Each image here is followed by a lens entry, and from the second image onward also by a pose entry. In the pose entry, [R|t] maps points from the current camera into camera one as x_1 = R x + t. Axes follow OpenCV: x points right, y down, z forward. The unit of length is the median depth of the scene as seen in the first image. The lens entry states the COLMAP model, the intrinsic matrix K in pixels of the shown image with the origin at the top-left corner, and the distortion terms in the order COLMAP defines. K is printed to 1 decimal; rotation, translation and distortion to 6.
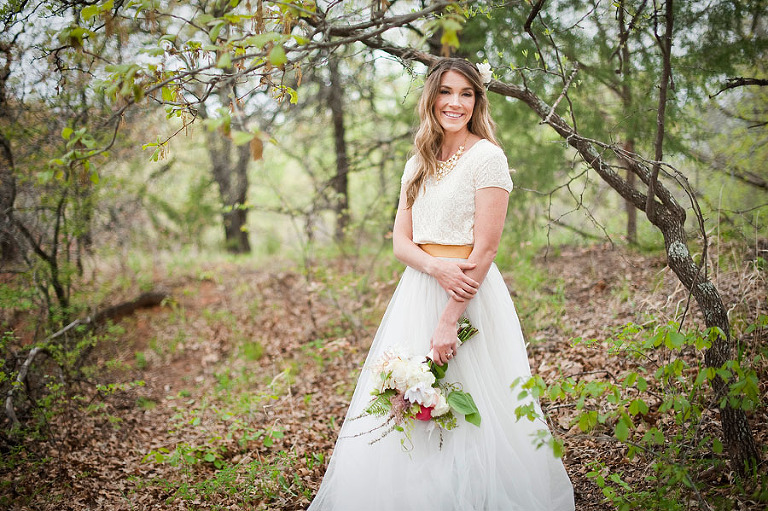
lens RADIAL K [[1087.9, 0, 384.0], [0, 1087.9, 255.5], [0, 0, 1]] dist [-0.157699, 0.028782]
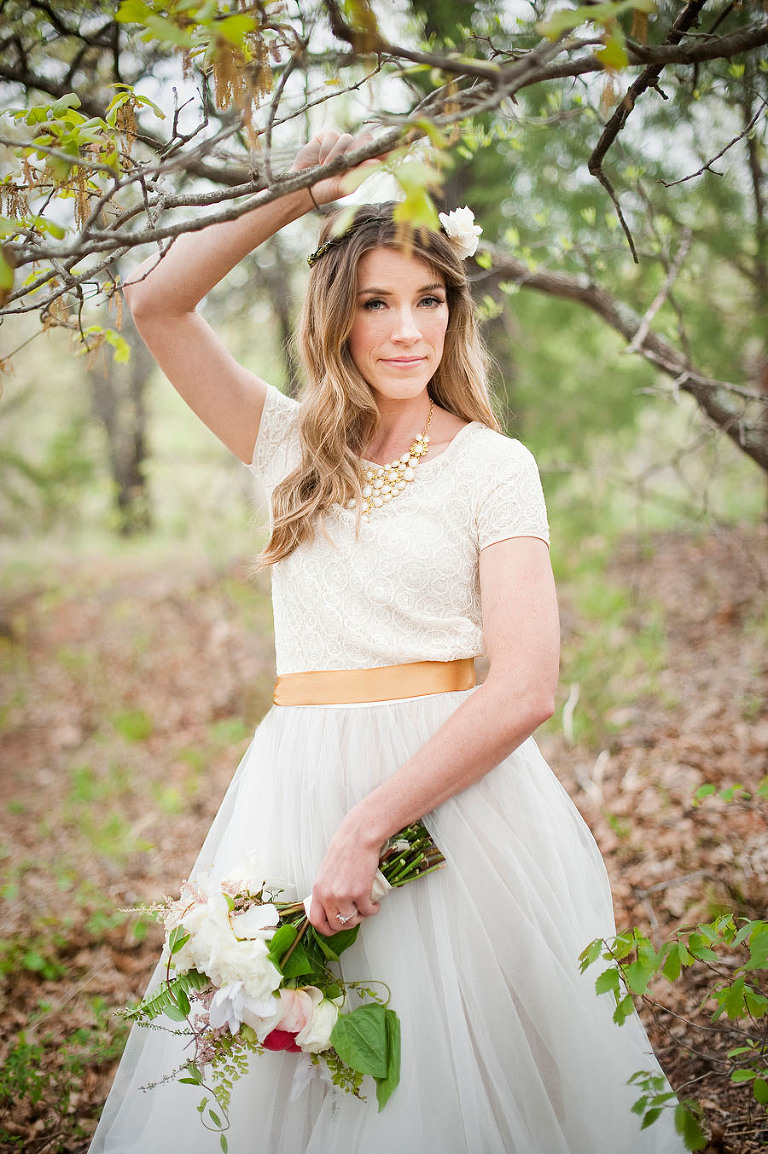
lens RADIAL K [[1635.8, 0, 384.0], [0, 1635.8, 577.0], [0, 0, 1]] dist [-0.135344, -0.085569]
pose [[0.999617, -0.027307, 0.004435, 0.019074], [0.027105, 0.998811, 0.040528, -0.036639], [-0.005537, -0.040392, 0.999169, 0.166783]]
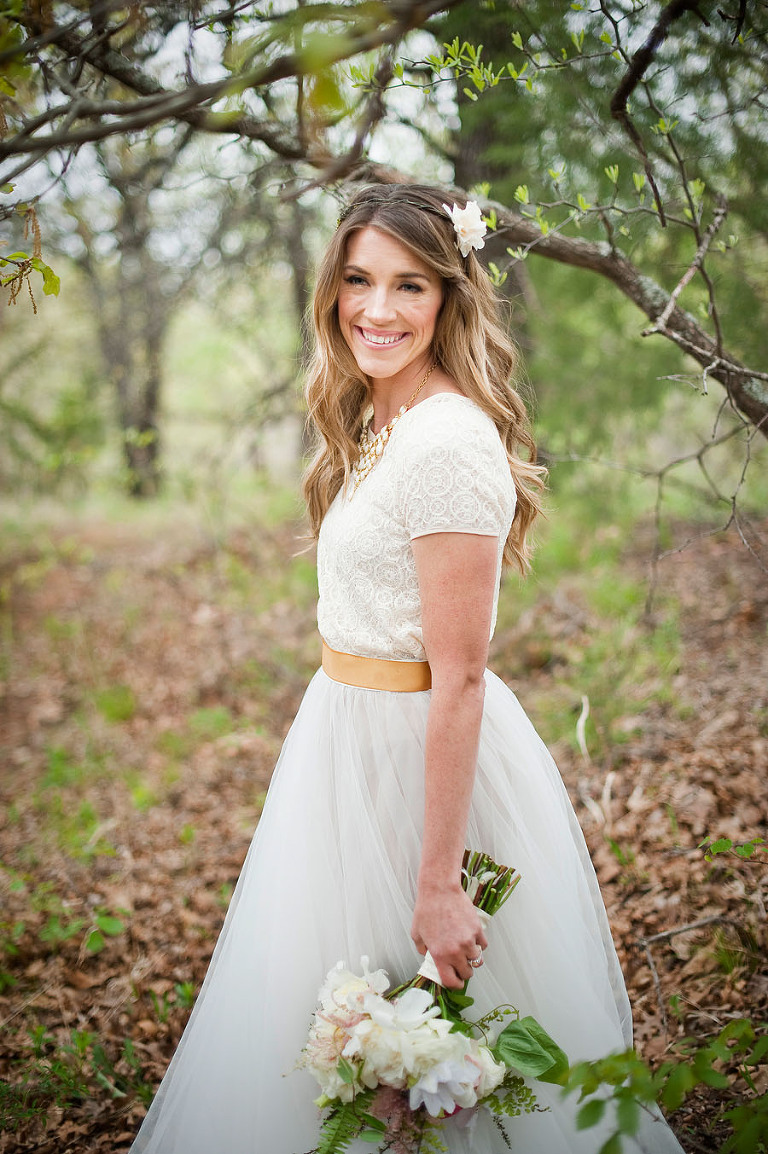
lens RADIAL K [[1635.8, 0, 384.0], [0, 1635.8, 577.0], [0, 0, 1]] dist [-0.135344, -0.085569]
pose [[0.999943, 0.008724, -0.006159, 0.031008], [-0.008327, 0.998057, 0.061756, -0.044994], [0.006686, -0.061701, 0.998072, 0.236711]]
